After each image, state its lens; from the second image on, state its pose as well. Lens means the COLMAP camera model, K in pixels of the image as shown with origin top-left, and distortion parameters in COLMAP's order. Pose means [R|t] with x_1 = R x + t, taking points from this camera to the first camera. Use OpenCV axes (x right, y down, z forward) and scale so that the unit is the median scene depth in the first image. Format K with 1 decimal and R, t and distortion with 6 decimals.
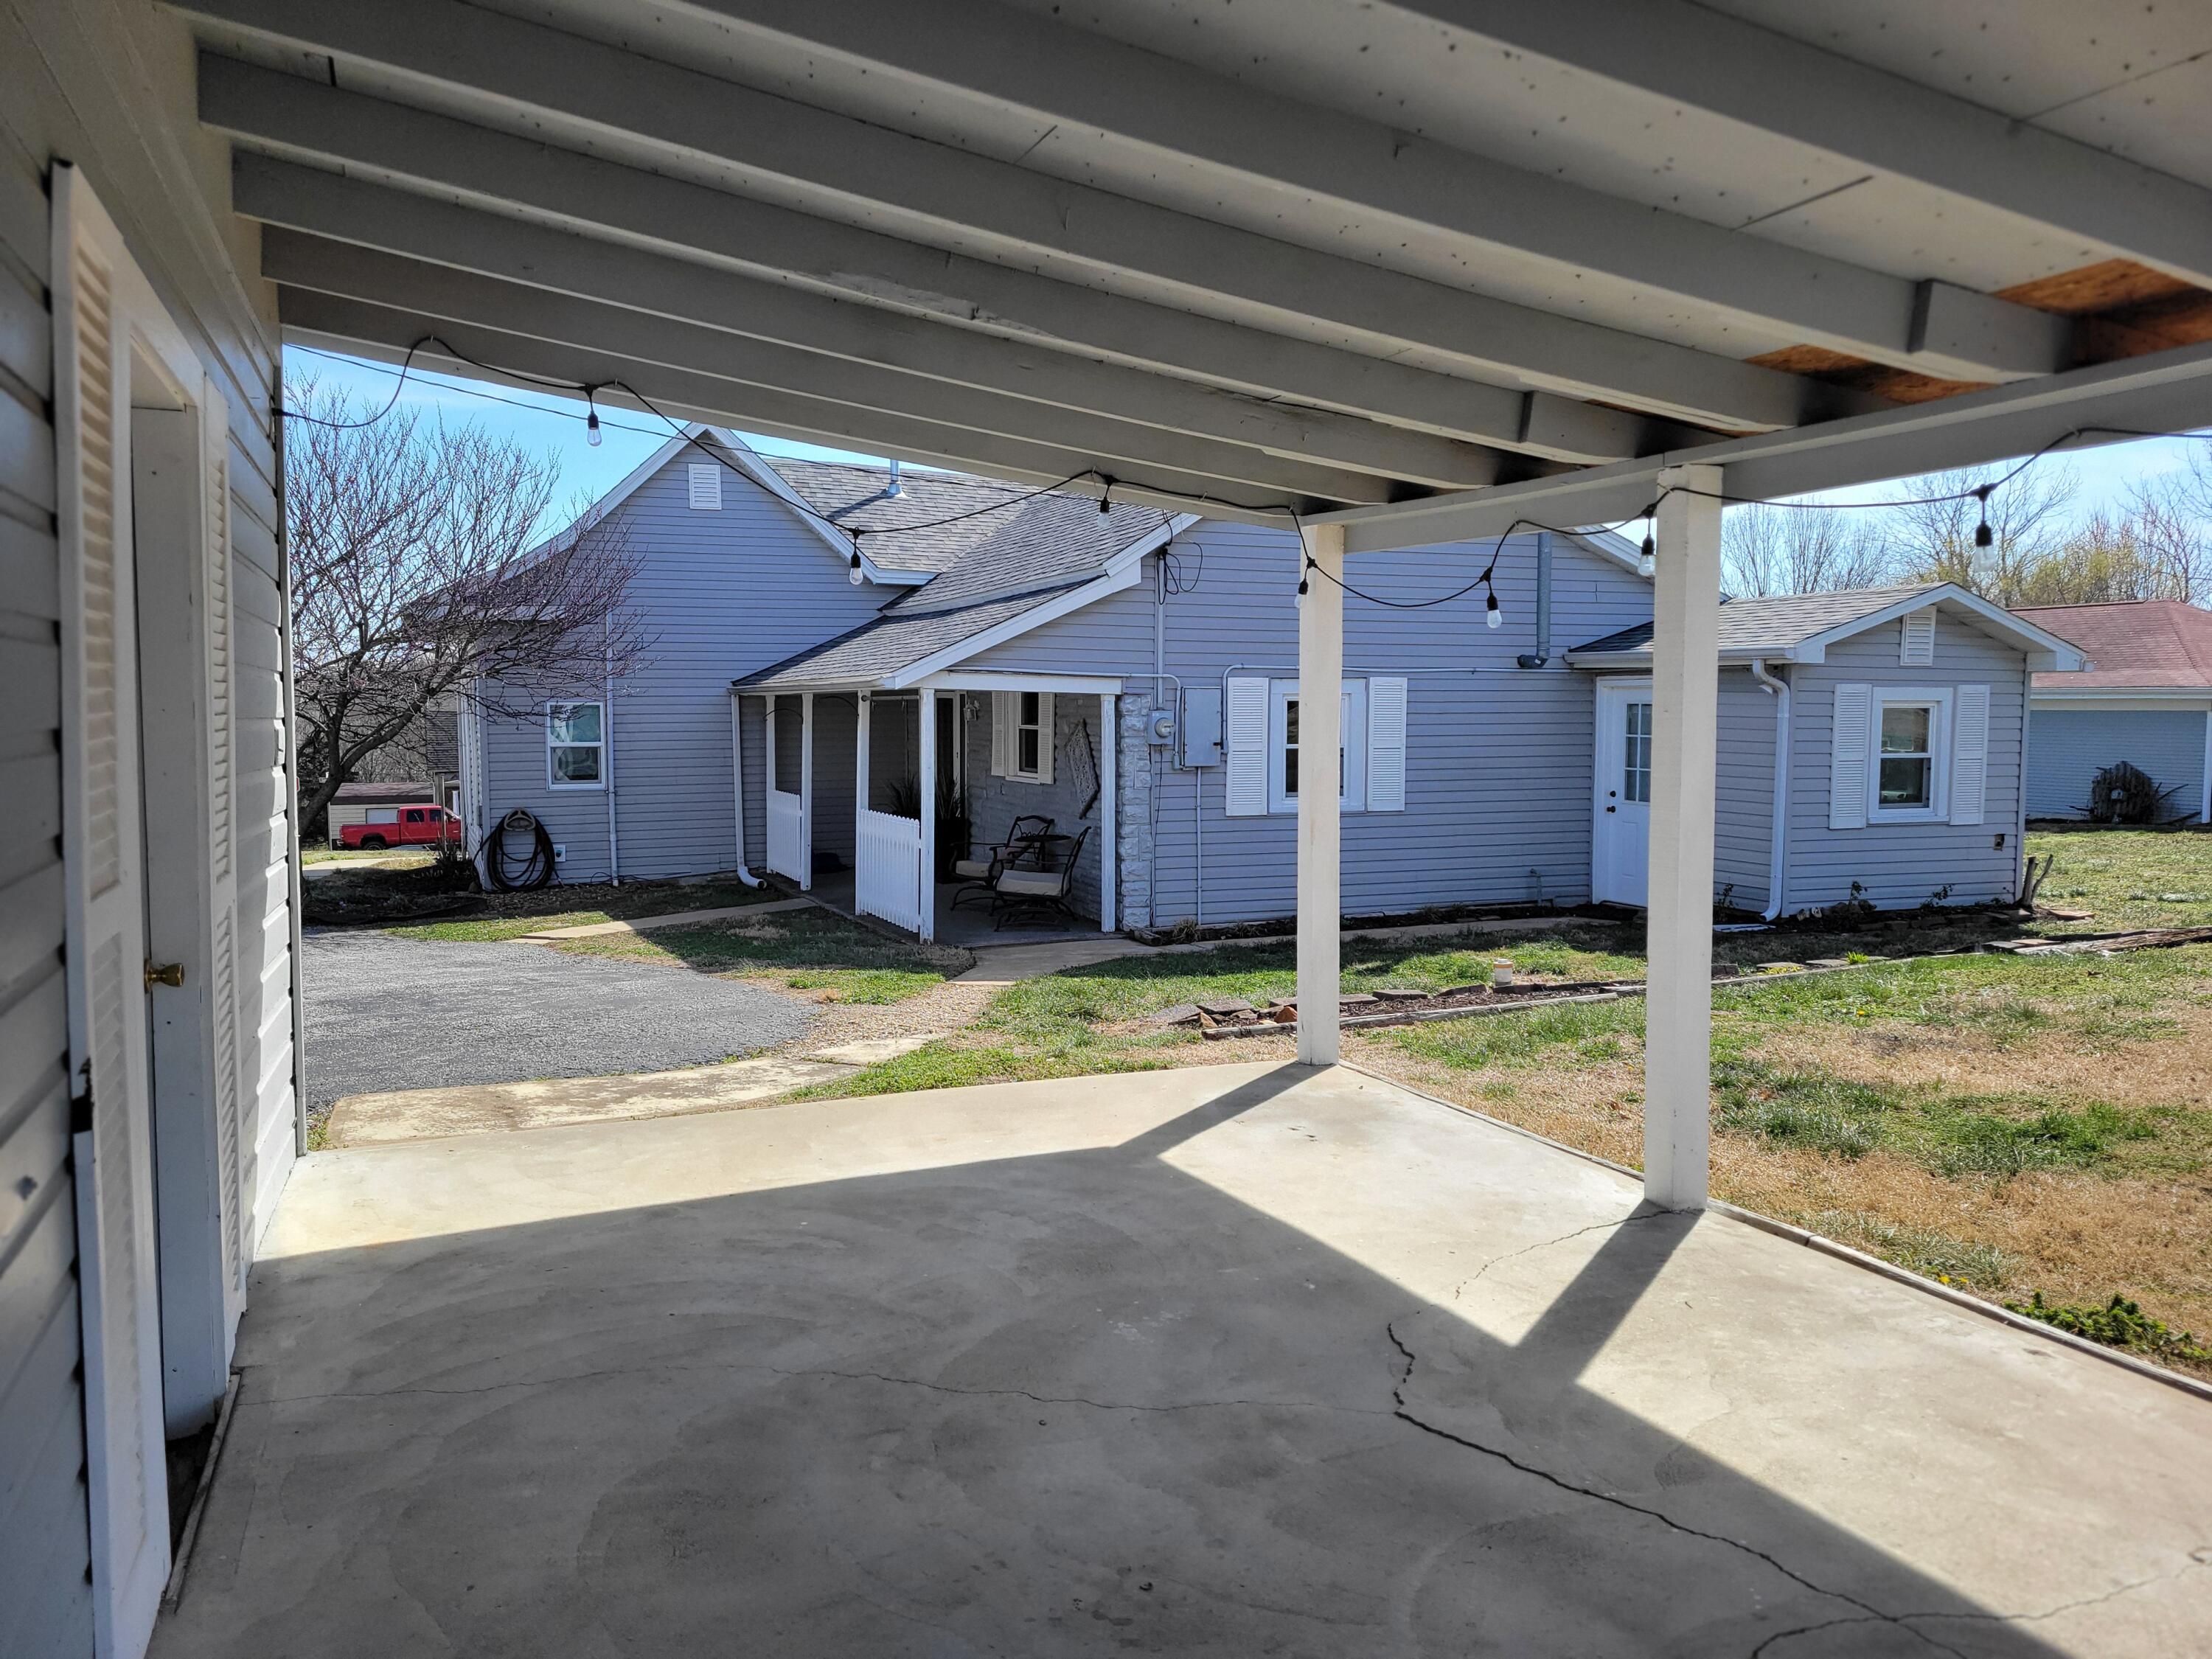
lens RADIAL K [[1633.0, 0, 1133.7], [0, 1633.0, 810.9], [0, 0, 1]] dist [0.050340, -0.037950]
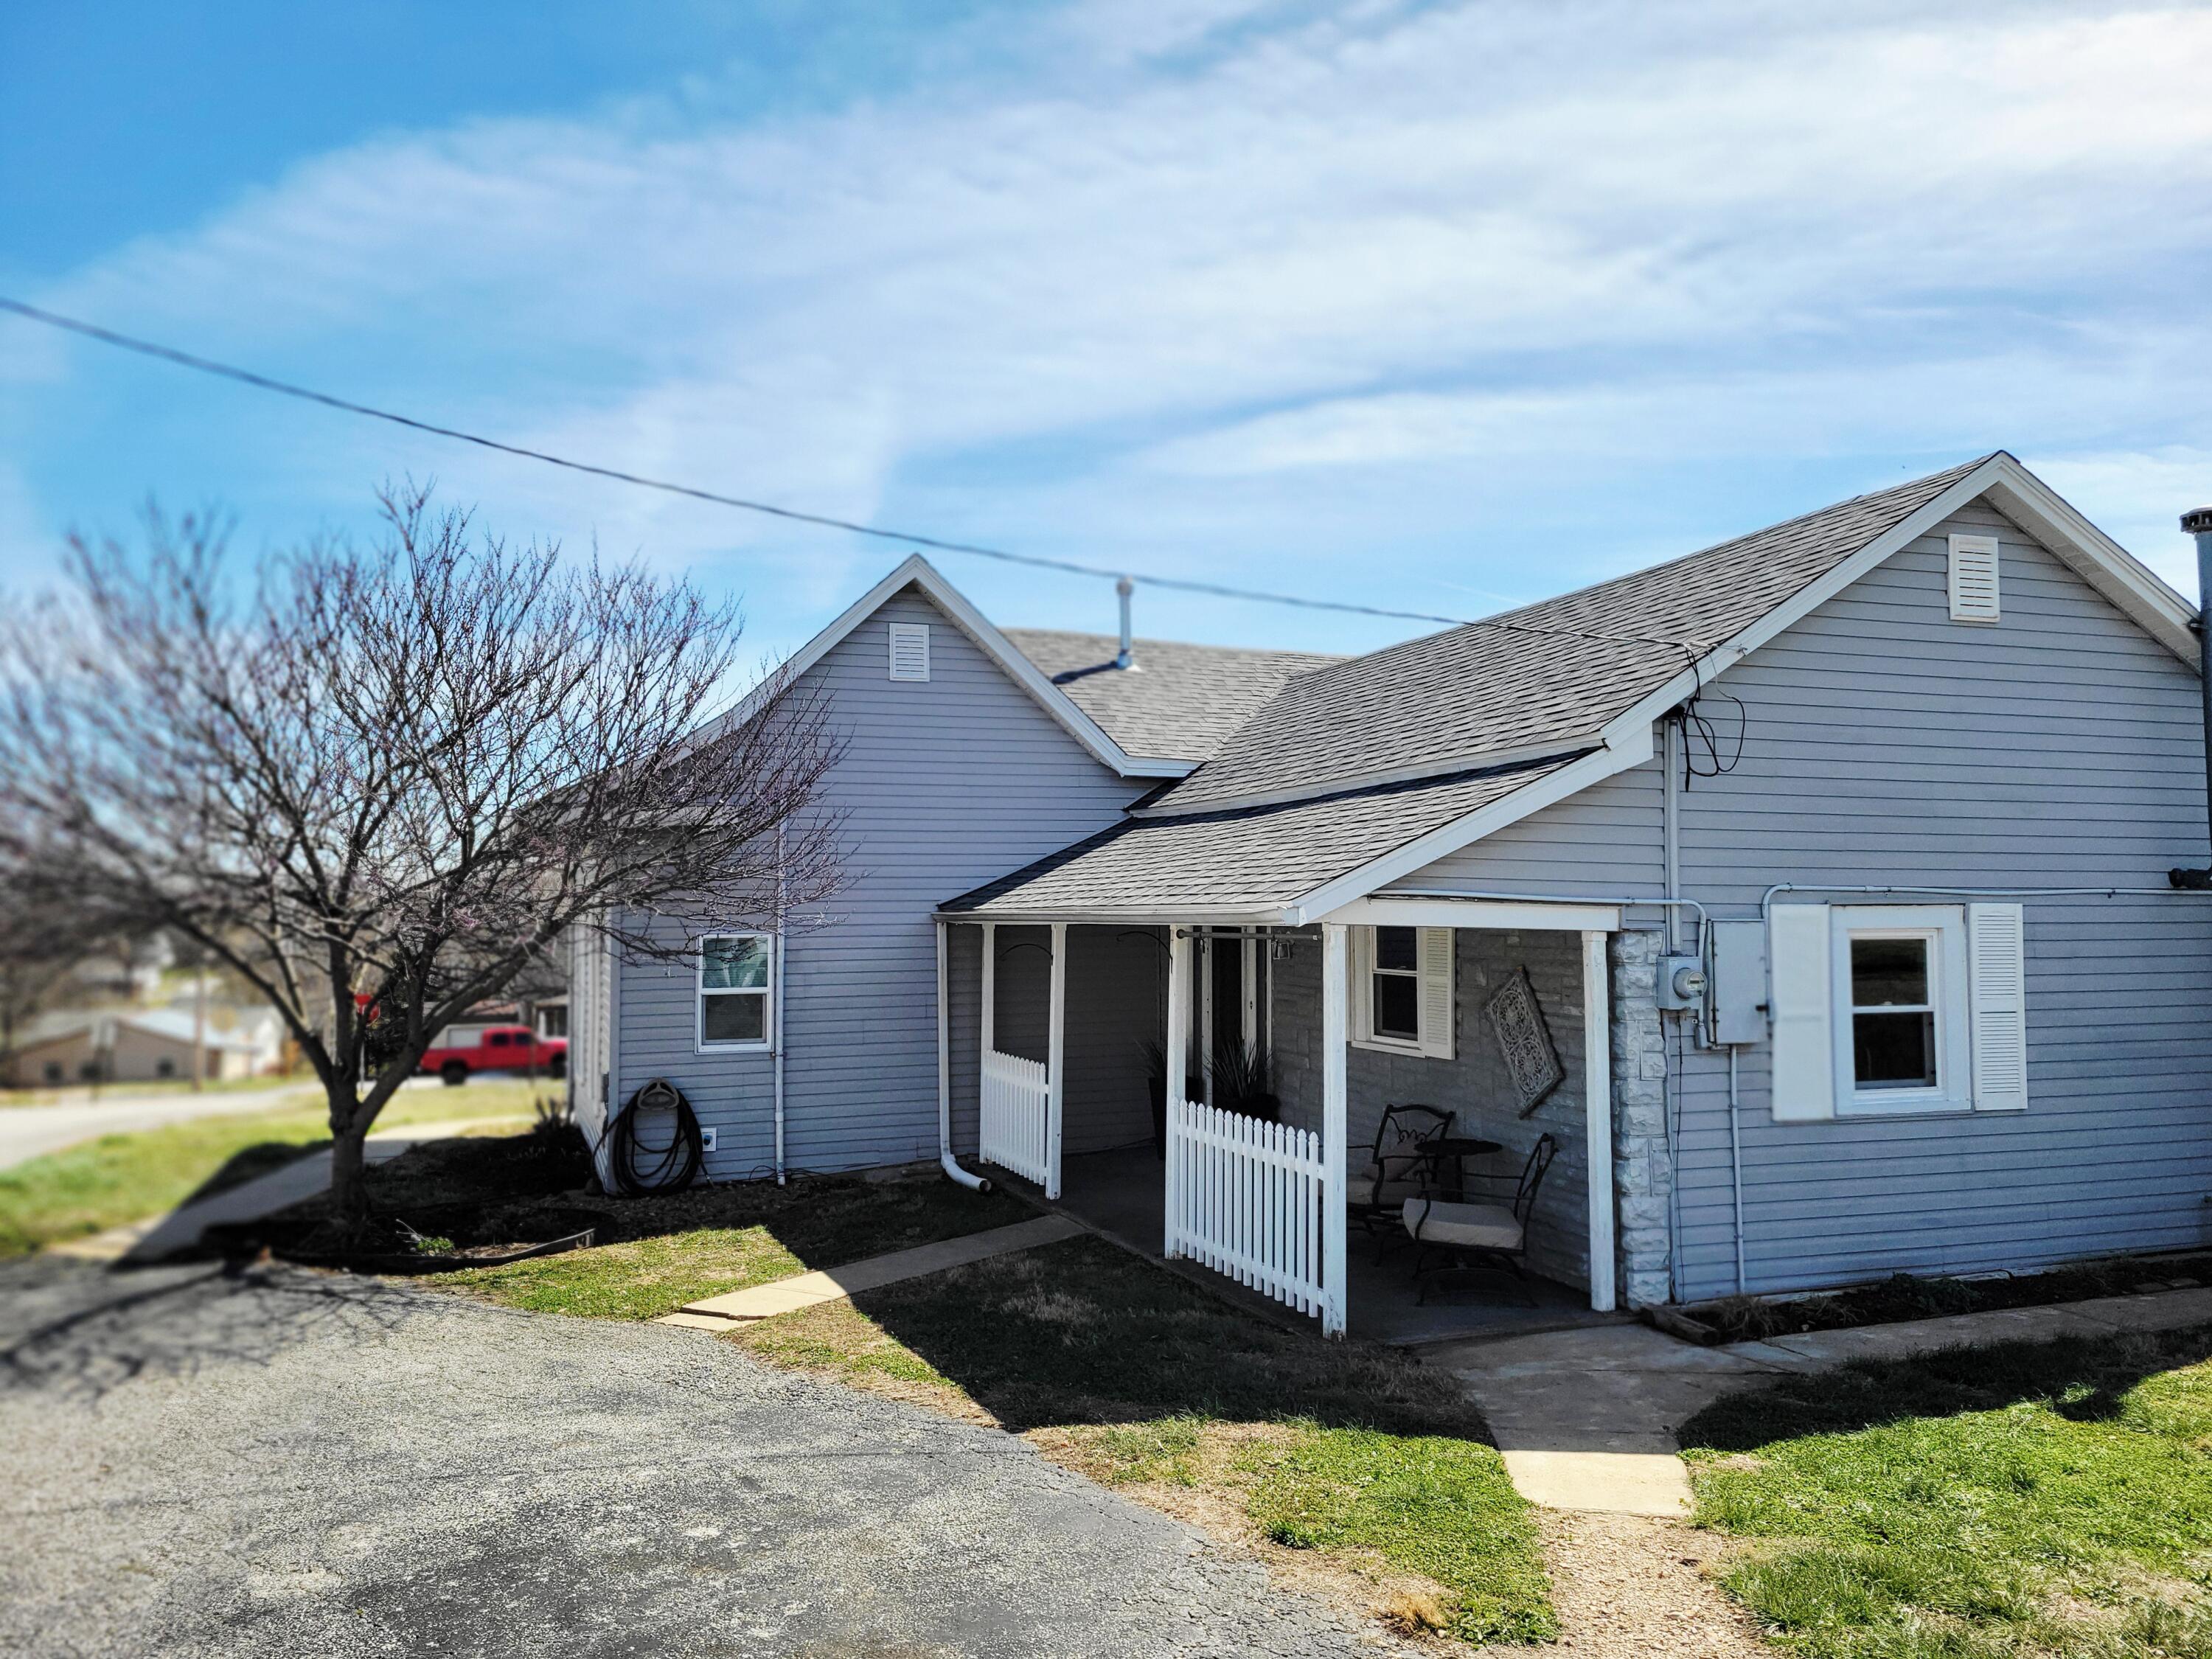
lens RADIAL K [[1633.0, 0, 1133.7], [0, 1633.0, 810.9], [0, 0, 1]] dist [0.050340, -0.037950]
pose [[0.999181, -0.004695, -0.040180, -0.147245], [-0.000440, 0.991921, -0.126857, -0.031134], [0.040450, 0.126771, 0.991107, 0.296387]]
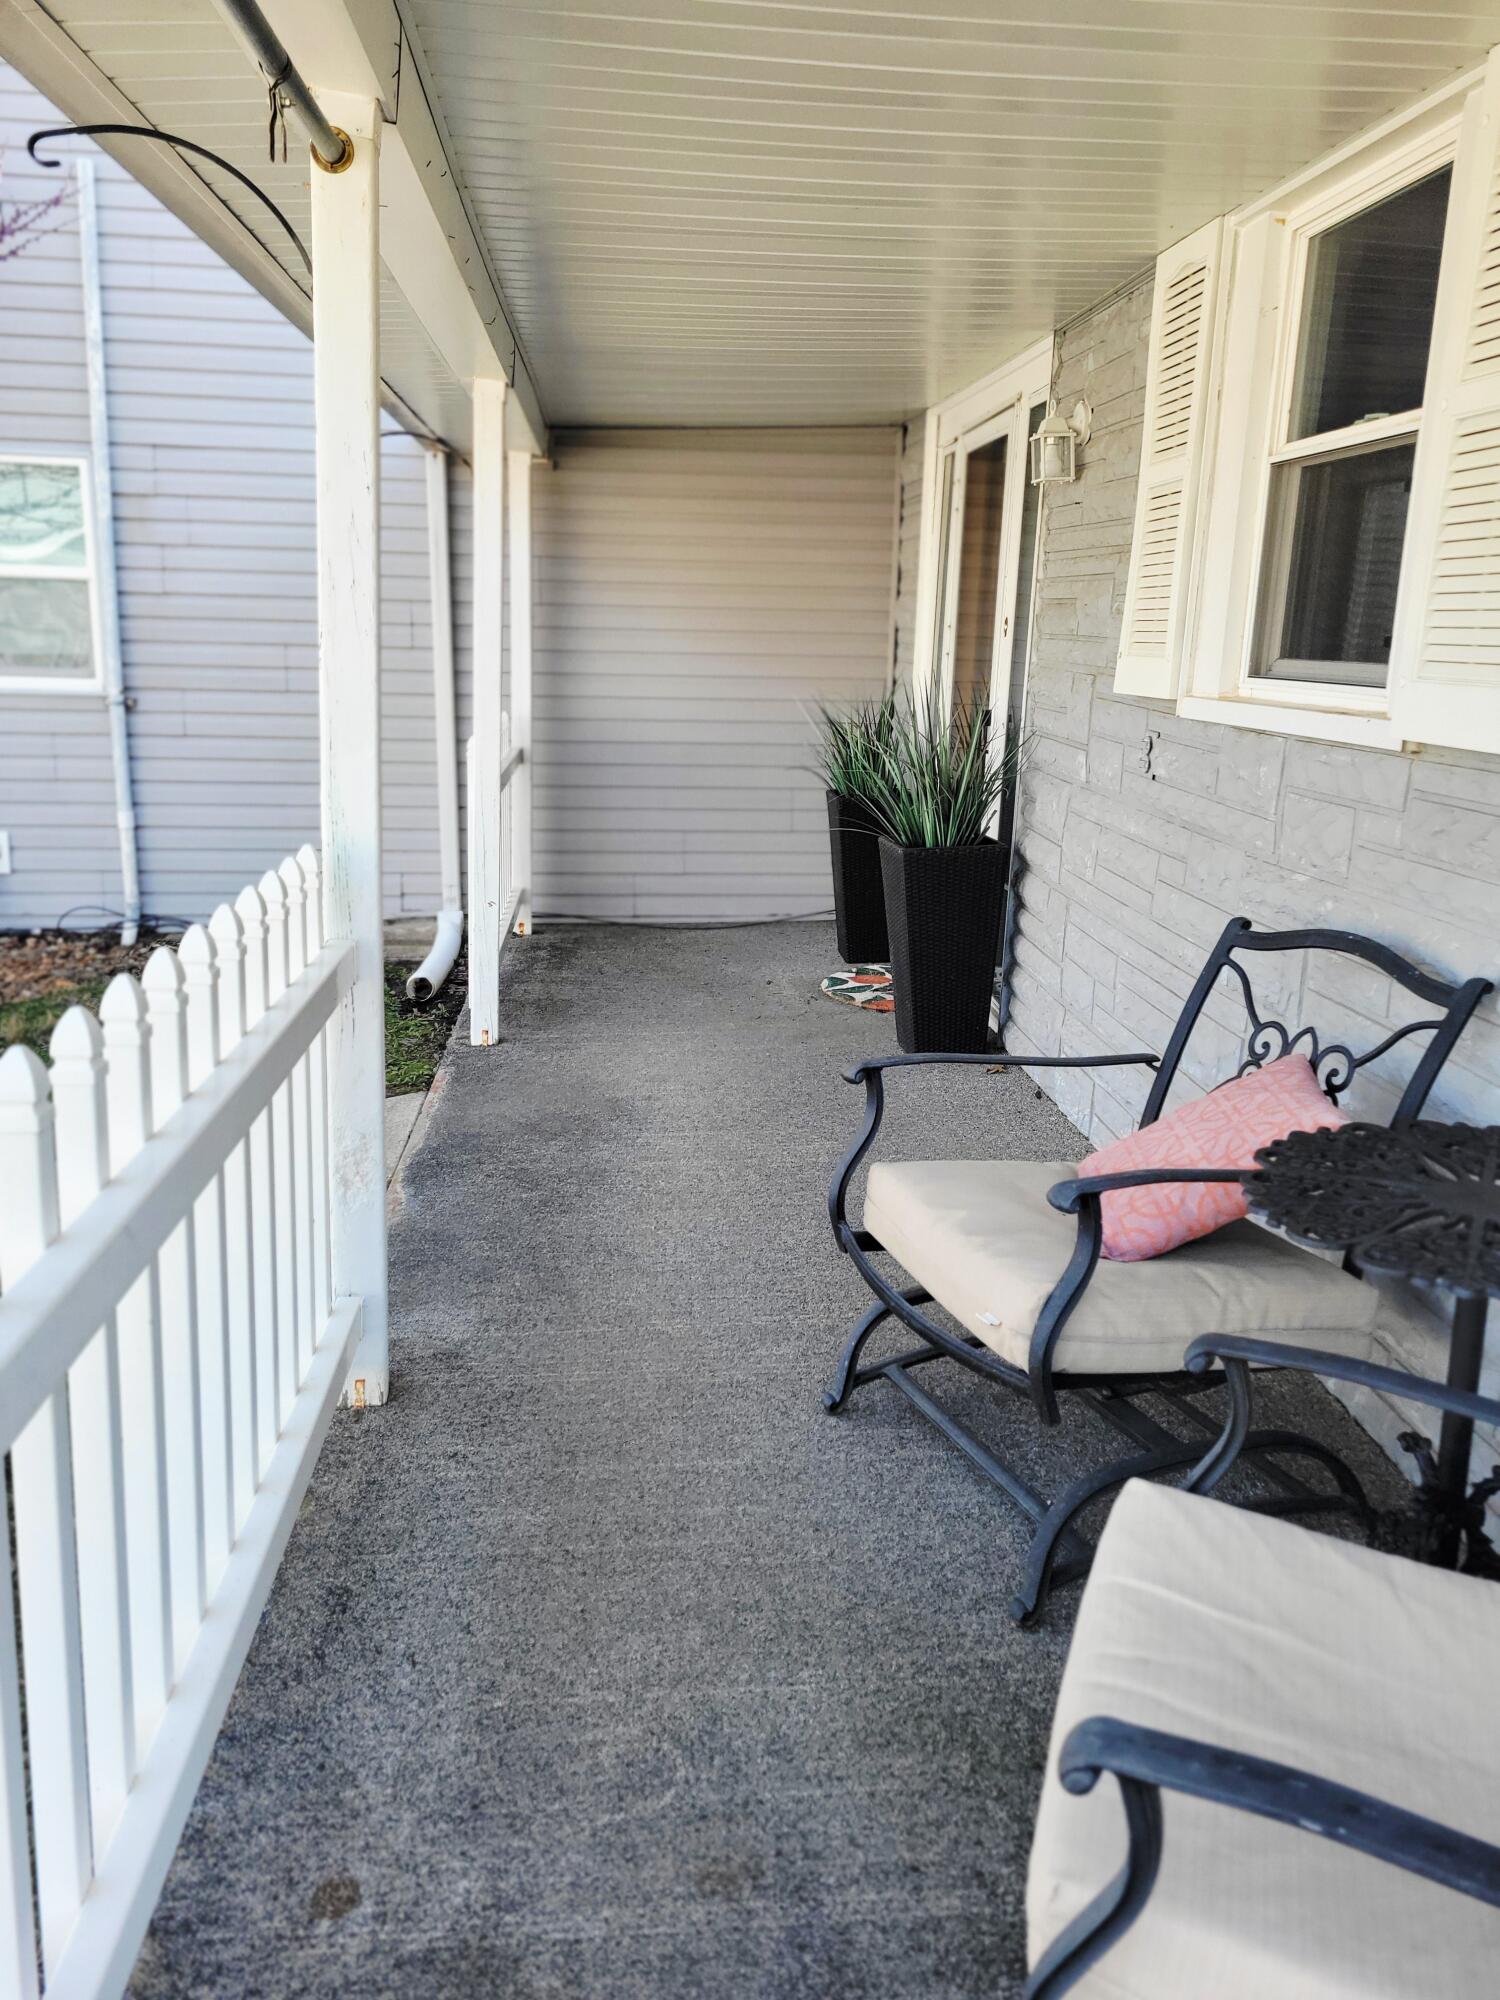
lens RADIAL K [[1476.5, 0, 750.0], [0, 1476.5, 1000.0], [0, 0, 1]] dist [0.050340, -0.037950]
pose [[0.948728, 0.101210, -0.299454, -0.070959], [-0.047770, 0.982381, 0.180682, -0.015233], [0.312464, -0.157113, 0.936847, 0.809815]]
